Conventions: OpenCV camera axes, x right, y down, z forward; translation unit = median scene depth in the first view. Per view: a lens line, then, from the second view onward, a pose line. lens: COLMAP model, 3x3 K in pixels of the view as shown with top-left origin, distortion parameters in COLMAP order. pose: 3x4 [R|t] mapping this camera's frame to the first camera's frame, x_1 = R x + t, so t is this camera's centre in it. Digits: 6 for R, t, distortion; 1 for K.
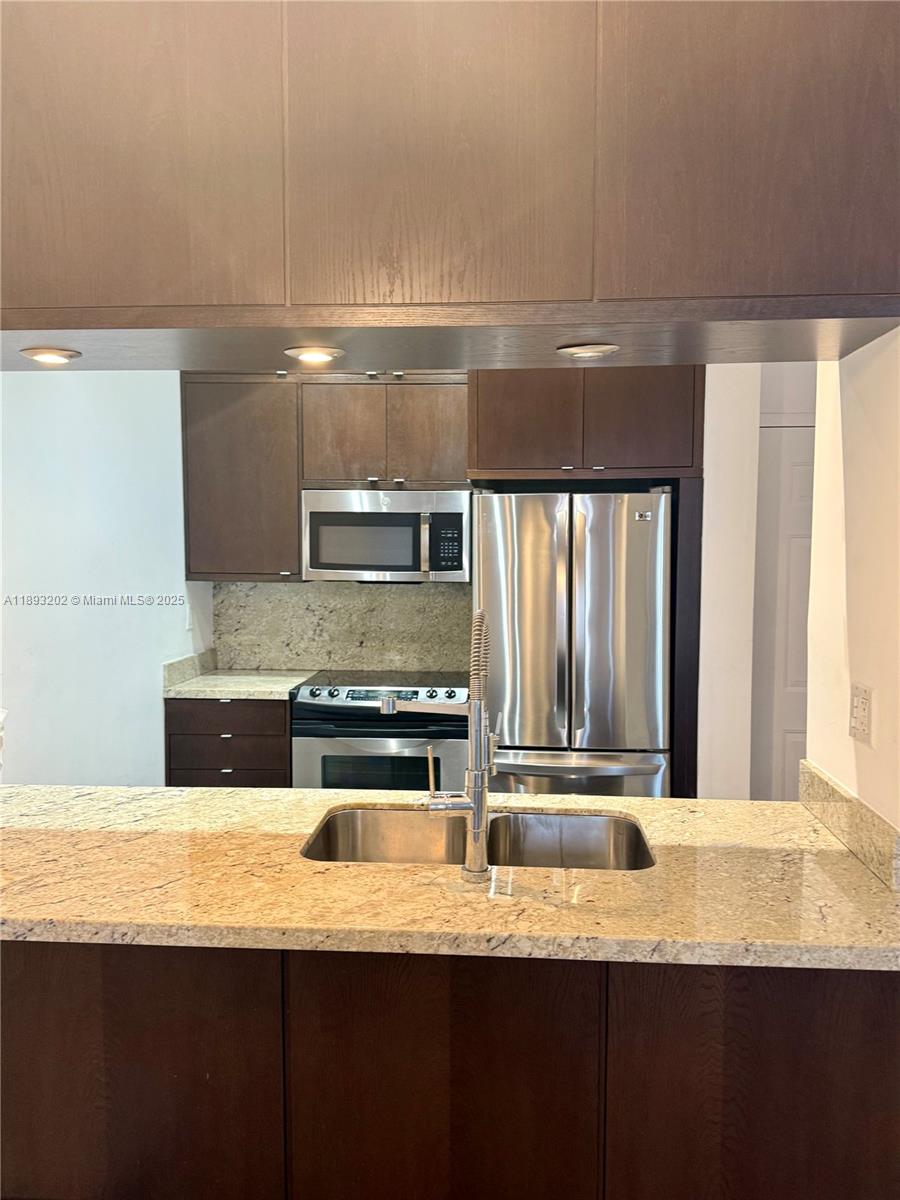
lens RADIAL K [[860.1, 0, 450.0], [0, 860.1, 600.0], [0, 0, 1]] dist [0.003454, 0.000009]
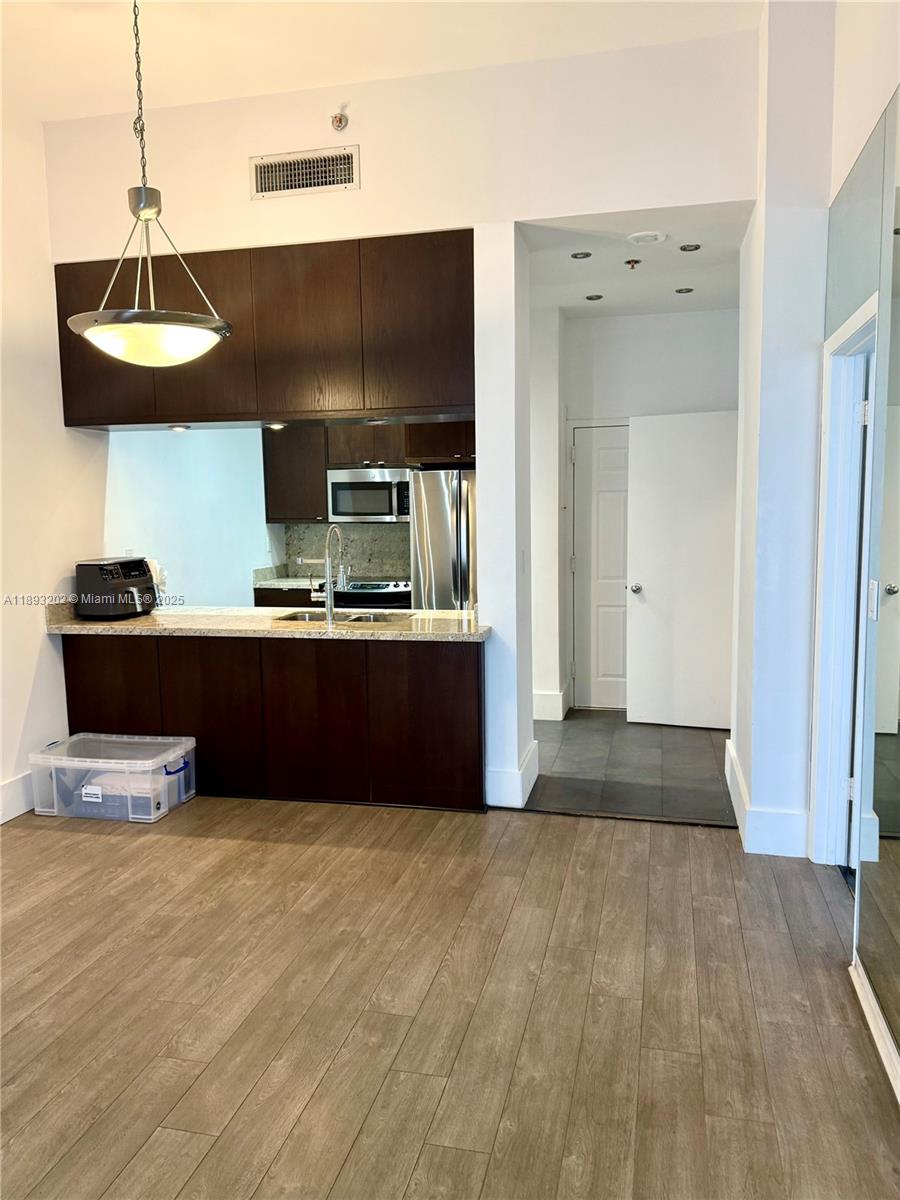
lens RADIAL K [[860.1, 0, 450.0], [0, 860.1, 600.0], [0, 0, 1]] dist [0.003454, 0.000009]
pose [[0.984625, 0.002951, -0.174656, 0.381301], [0.005124, 0.998939, 0.045766, 0.057252], [0.174606, -0.045957, 0.983565, -0.691121]]
